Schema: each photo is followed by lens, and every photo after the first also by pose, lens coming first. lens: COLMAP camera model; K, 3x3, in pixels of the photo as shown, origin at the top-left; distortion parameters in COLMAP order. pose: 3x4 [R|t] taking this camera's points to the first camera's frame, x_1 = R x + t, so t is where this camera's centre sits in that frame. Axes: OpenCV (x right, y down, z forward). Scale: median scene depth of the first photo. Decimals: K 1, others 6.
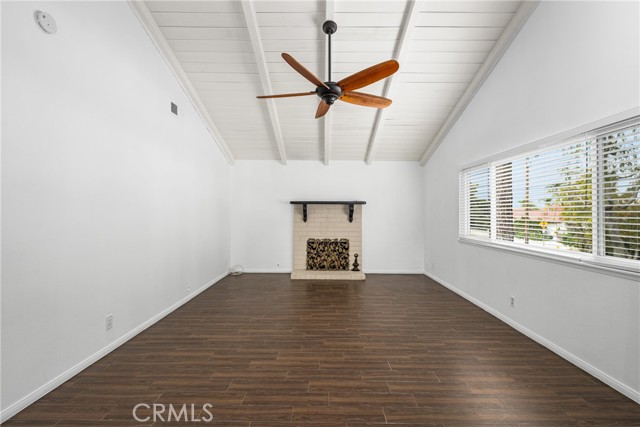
lens RADIAL K [[292.3, 0, 320.2], [0, 292.3, 211.1], [0, 0, 1]] dist [0.001799, -0.000381]
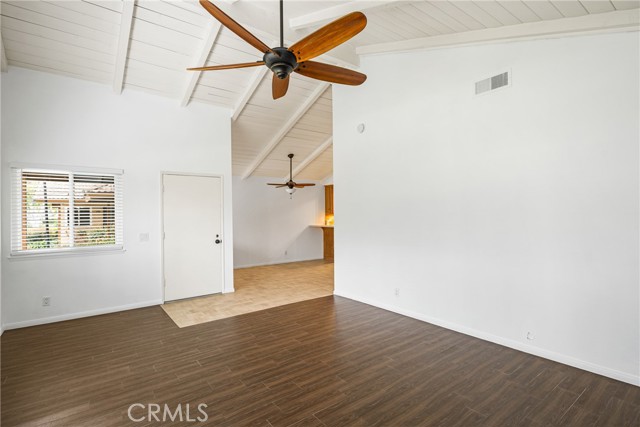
lens RADIAL K [[313.5, 0, 318.3], [0, 313.5, 212.8], [0, 0, 1]] dist [0.002256, -0.001387]
pose [[-0.794428, 0.006078, -0.607328, 0.283203], [0.014552, 0.999853, -0.009029, -0.004171], [0.607184, -0.016011, -0.794400, 1.058614]]
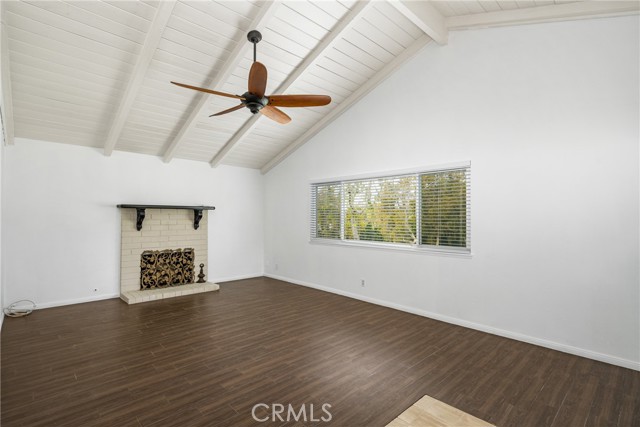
lens RADIAL K [[313.5, 0, 325.6], [0, 313.5, 215.4], [0, 0, 1]] dist [0.002256, -0.001387]
pose [[0.712402, 0.002309, 0.701768, -0.343210], [-0.005195, 0.999985, 0.001984, -0.010342], [-0.701752, -0.005059, 0.712403, 0.035825]]
